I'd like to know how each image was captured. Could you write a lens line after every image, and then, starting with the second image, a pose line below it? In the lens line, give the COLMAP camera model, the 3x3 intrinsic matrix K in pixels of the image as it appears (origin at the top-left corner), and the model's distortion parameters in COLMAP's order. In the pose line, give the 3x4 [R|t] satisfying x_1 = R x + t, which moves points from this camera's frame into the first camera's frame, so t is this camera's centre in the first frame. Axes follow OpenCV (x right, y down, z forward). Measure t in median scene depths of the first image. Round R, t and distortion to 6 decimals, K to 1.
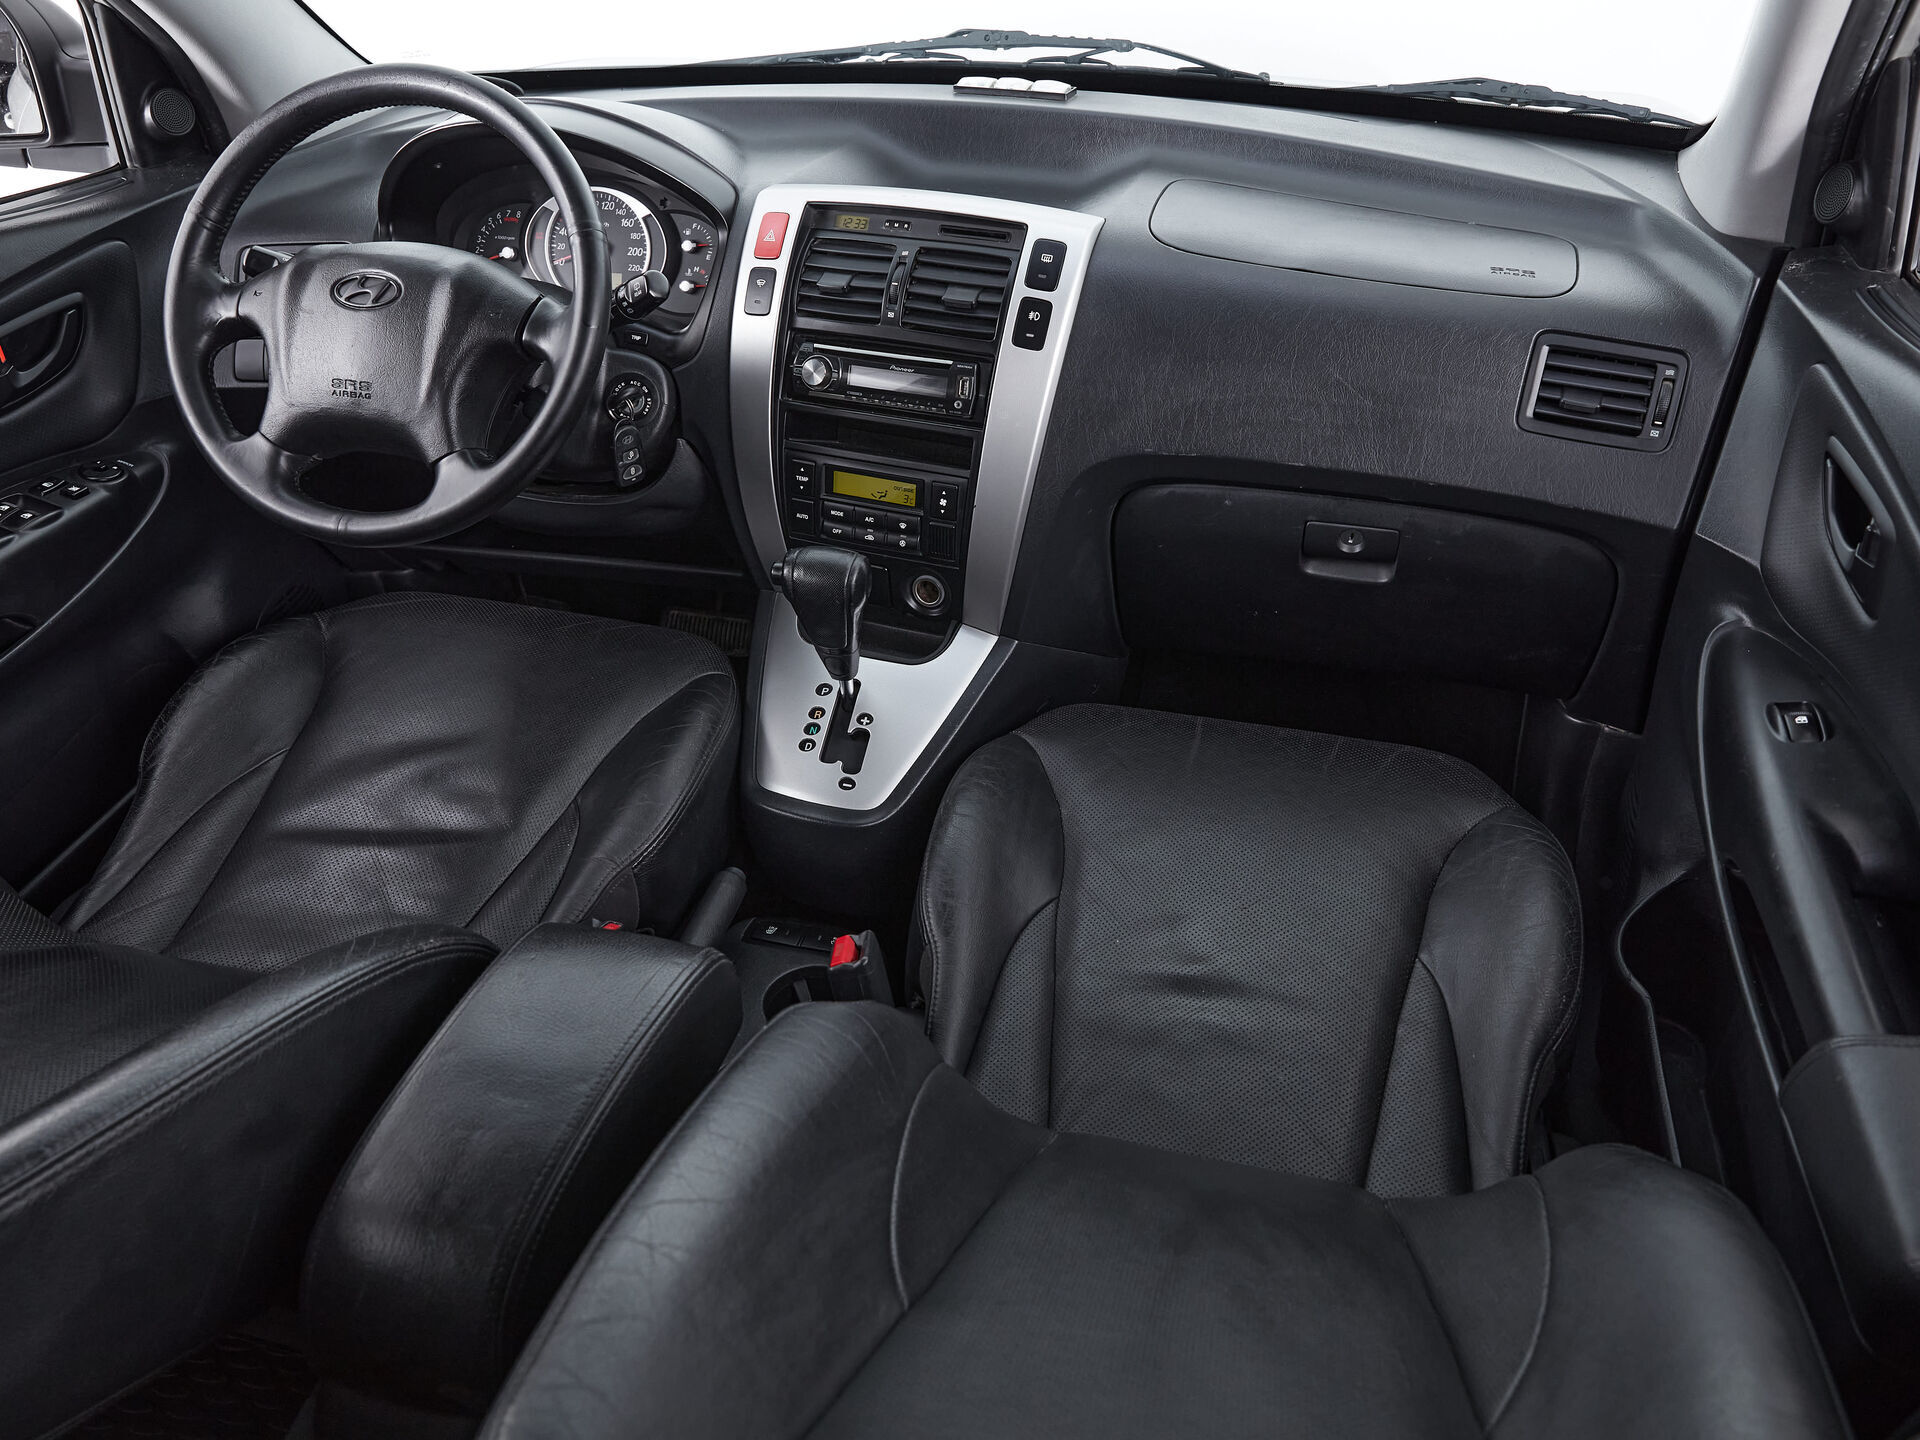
lens RADIAL K [[1430.9, 0, 956.0], [0, 1430.9, 724.2], [0, 0, 1]] dist [-0.015690, 0.003082]
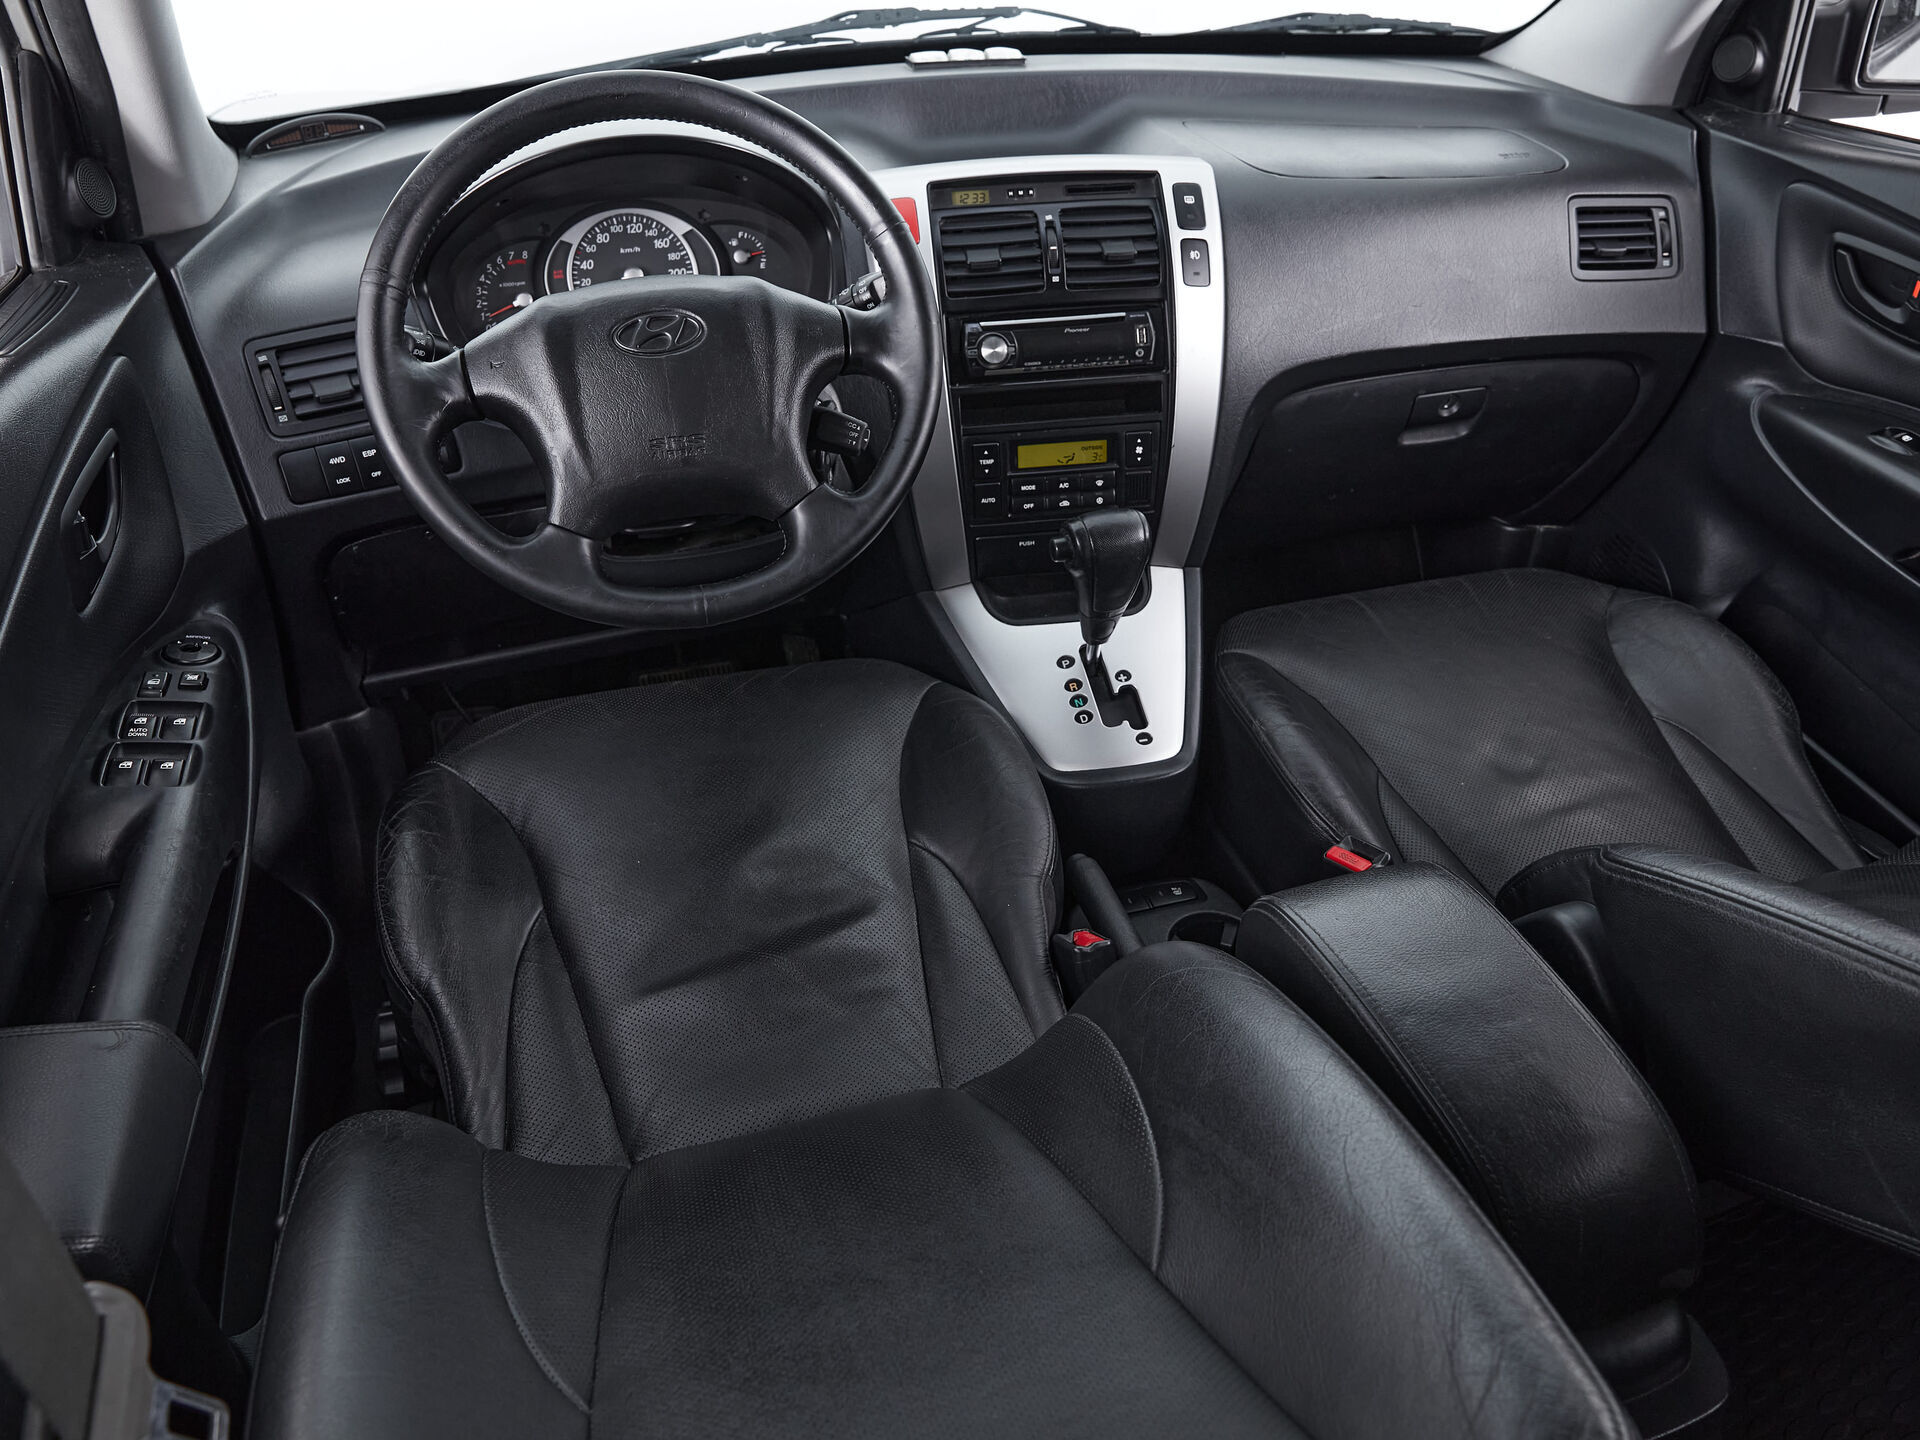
lens RADIAL K [[1430.9, 0, 958.2], [0, 1430.9, 711.9], [0, 0, 1]] dist [-0.015690, 0.003082]
pose [[0.857613, -0.289667, 0.424962, -0.606591], [0.294754, 0.953965, 0.055410, -0.070418], [-0.421449, 0.077739, 0.903514, 0.141371]]
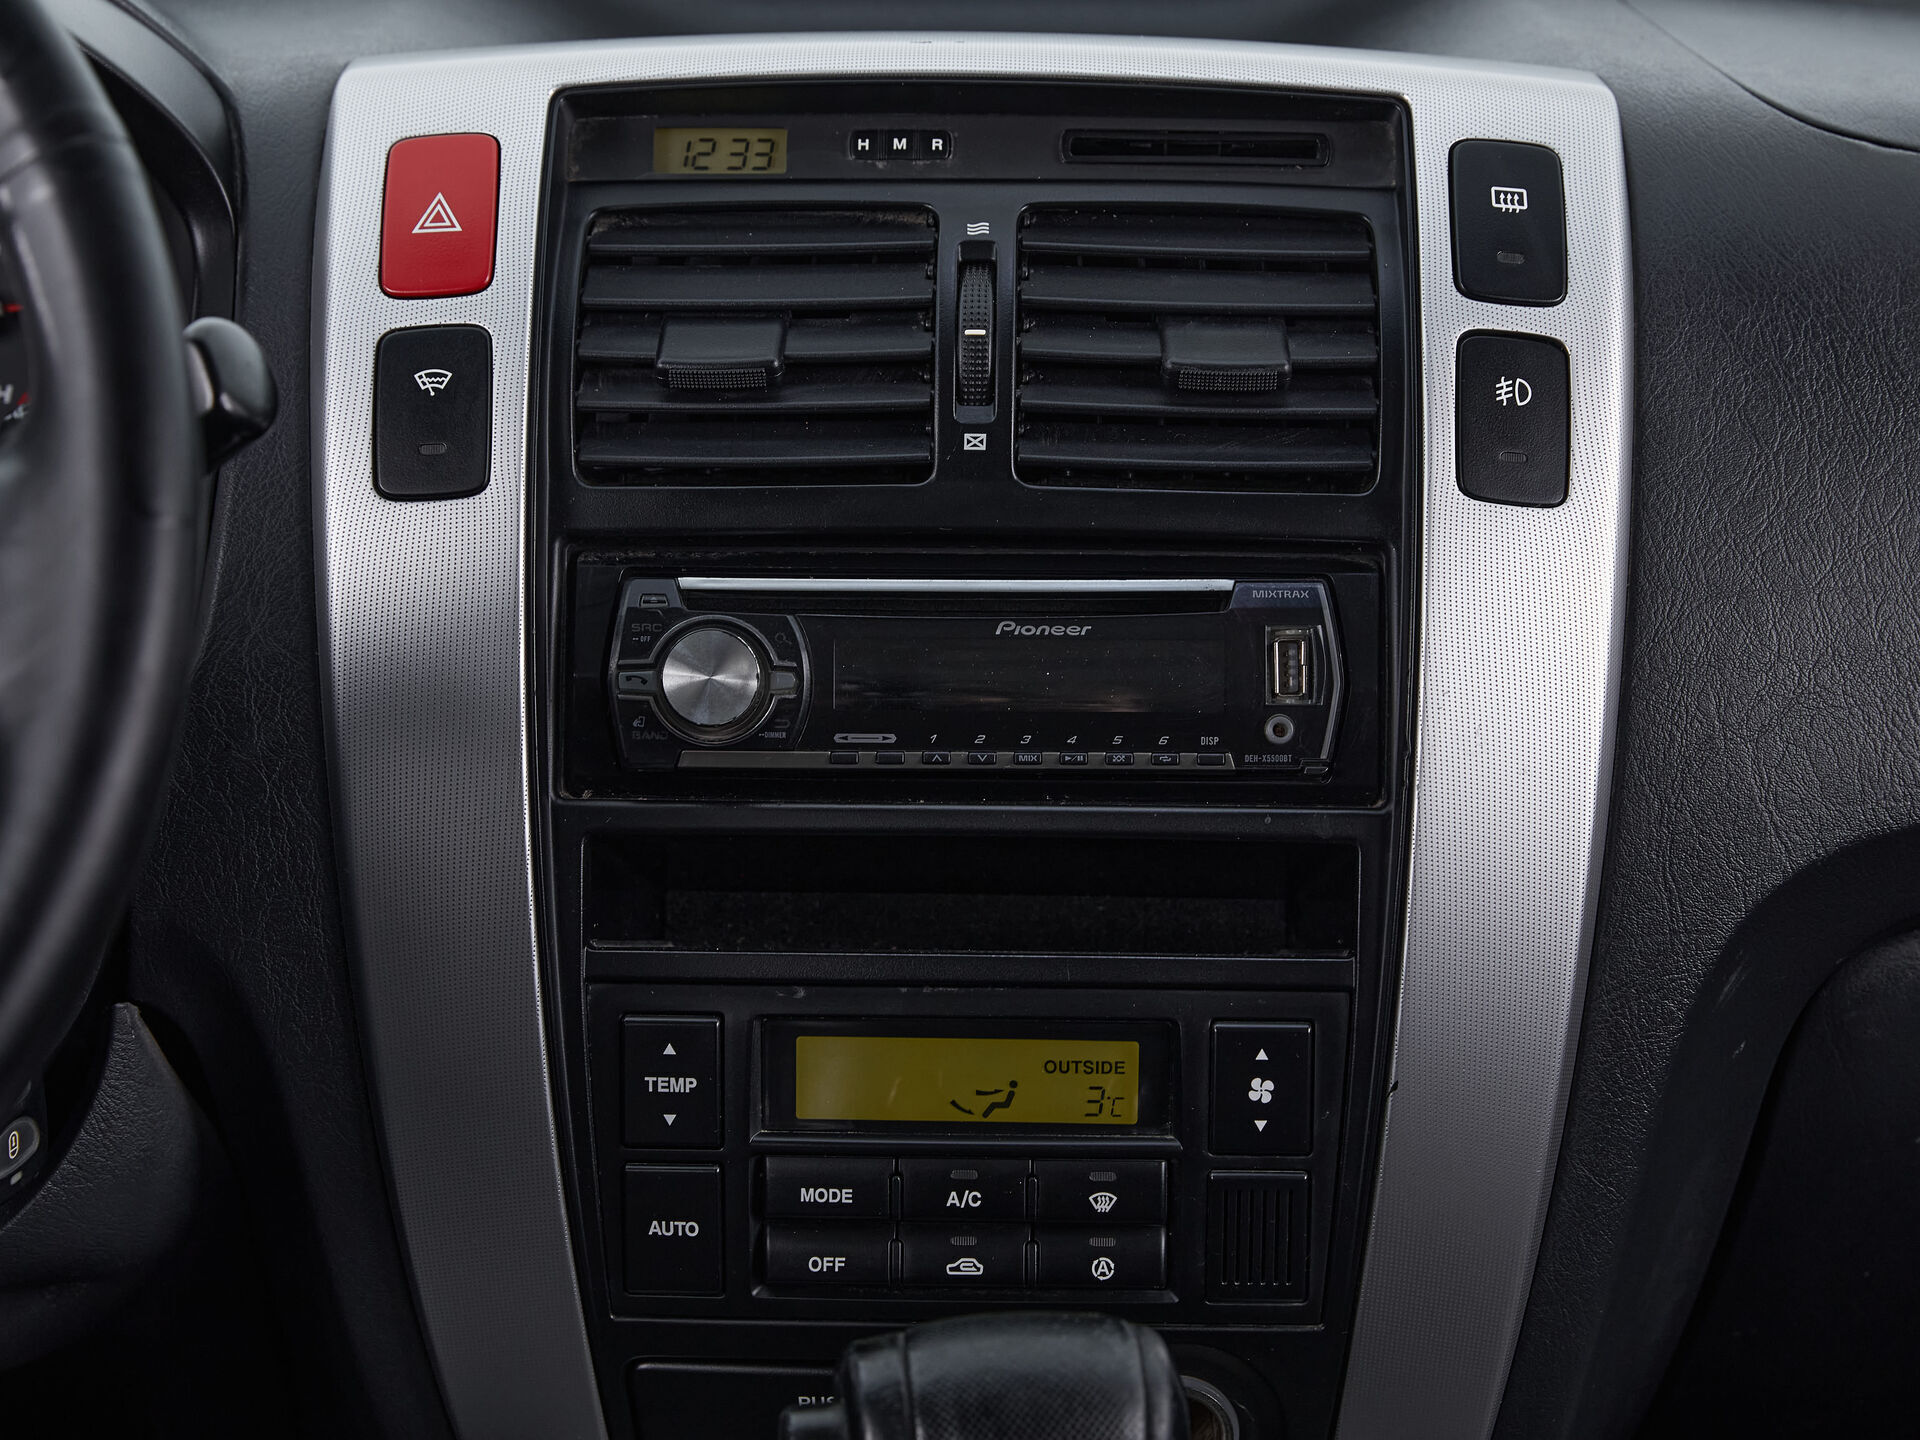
lens RADIAL K [[3873.7, 0, 951.7], [0, 3873.7, 735.5], [0, 0, 1]] dist [-0.073044, 0.000000]
pose [[0.934462, -0.108344, 0.339178, -0.299677], [0.191523, 0.955985, -0.222288, -0.068290], [-0.300165, 0.272680, 0.914082, 0.334491]]
